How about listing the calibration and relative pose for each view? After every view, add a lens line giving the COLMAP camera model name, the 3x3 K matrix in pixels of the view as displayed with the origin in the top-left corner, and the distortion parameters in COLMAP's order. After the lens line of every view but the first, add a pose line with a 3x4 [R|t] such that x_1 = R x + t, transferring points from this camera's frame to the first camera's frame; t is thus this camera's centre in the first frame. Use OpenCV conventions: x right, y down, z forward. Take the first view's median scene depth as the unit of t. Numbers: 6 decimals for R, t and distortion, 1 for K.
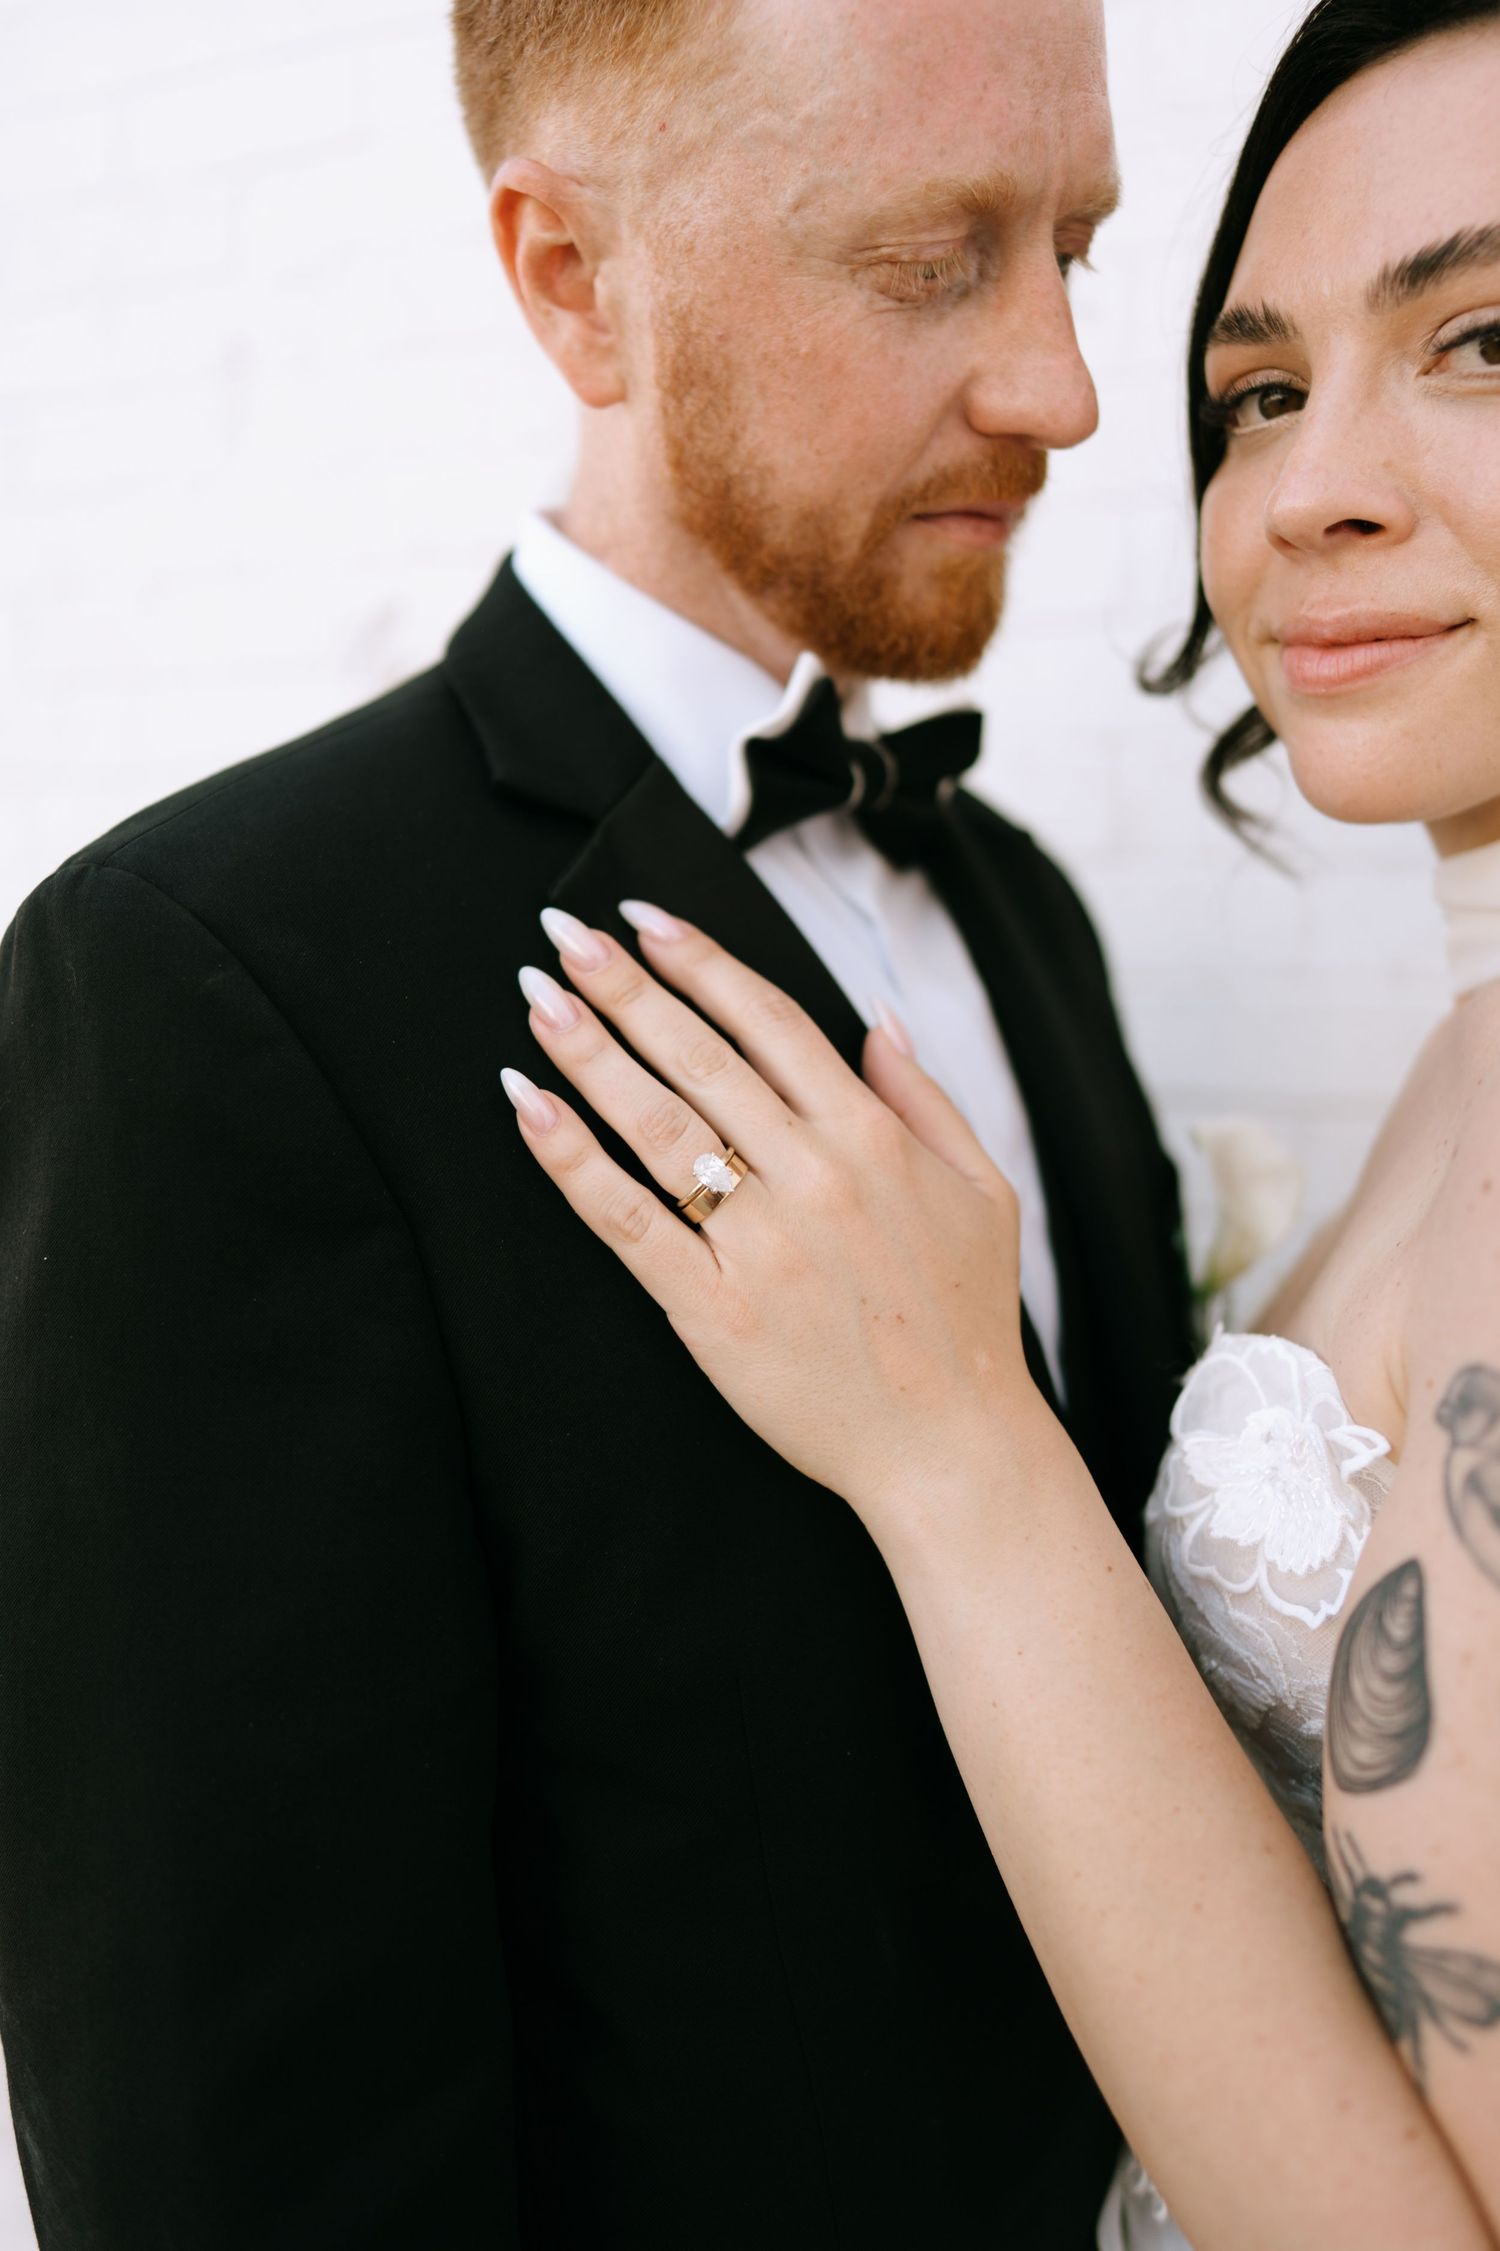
lens RADIAL K [[1558.5, 0, 745.3], [0, 1558.5, 1108.3], [0, 0, 1]] dist [-0.002032, 0.004443]
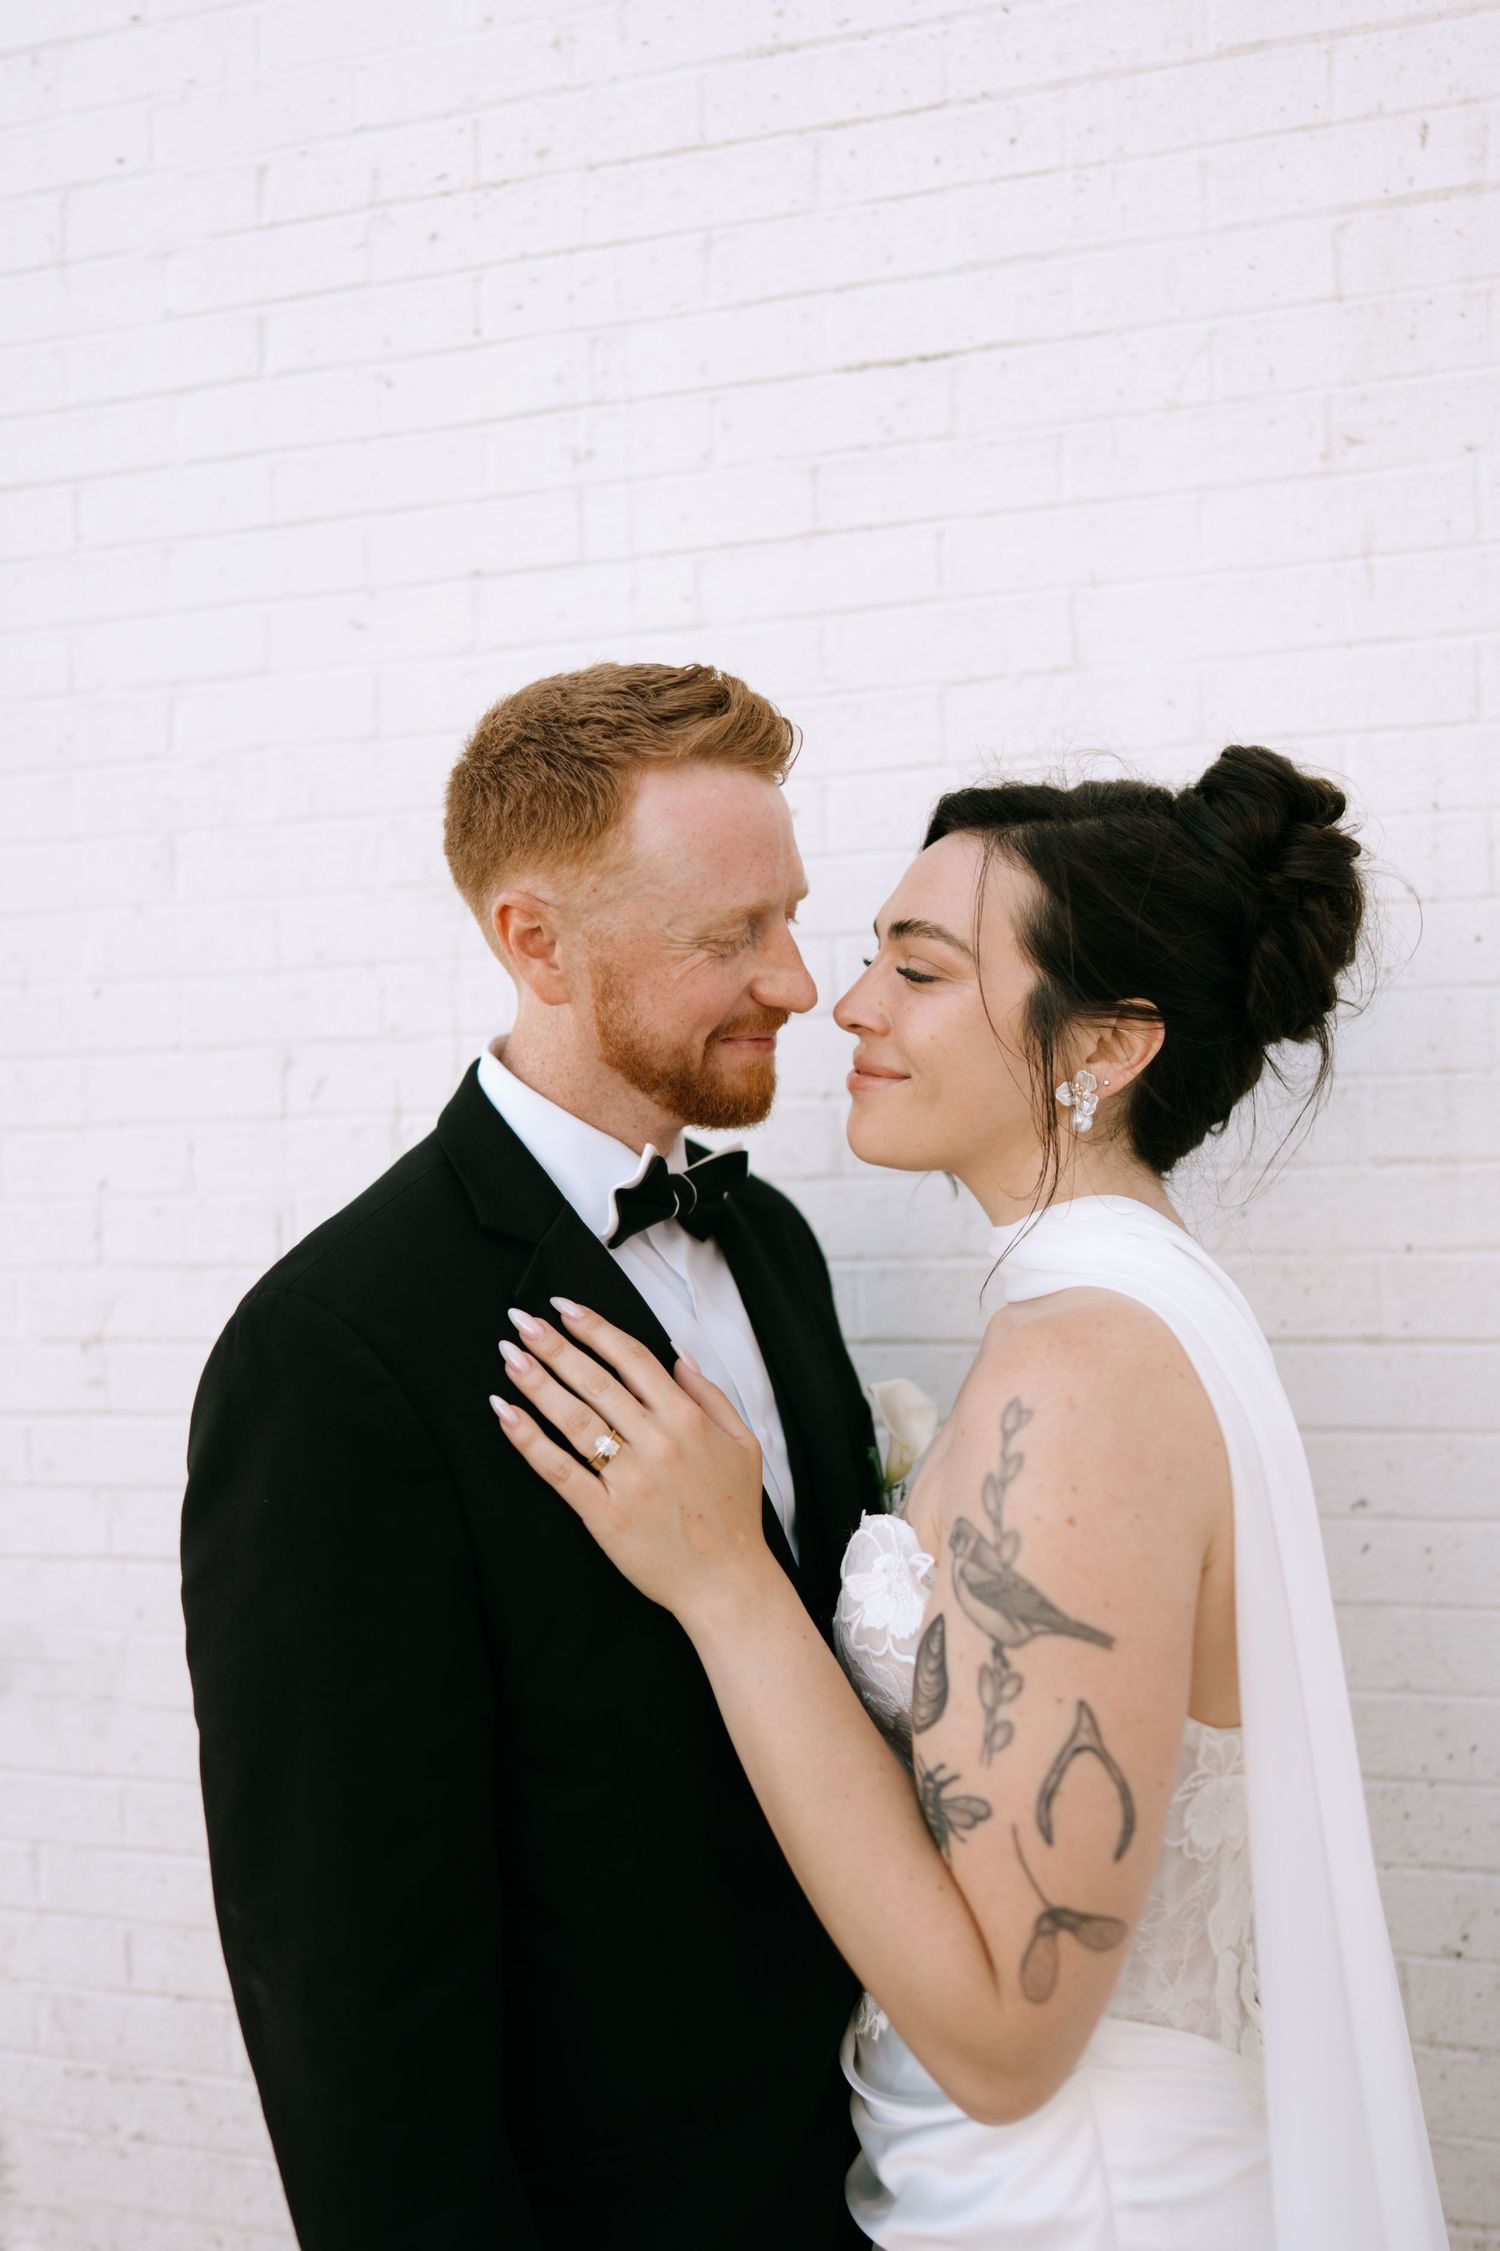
lens RADIAL K [[1556.6, 0, 737.2], [0, 1556.6, 1088.3], [0, 0, 1]] dist [0.000291, 0.000742]
pose [[0.996030, -0.012935, 0.088075, -0.022116], [0.032357, 0.974321, -0.222827, 0.046717], [-0.082931, 0.224792, 0.970871, -1.033795]]
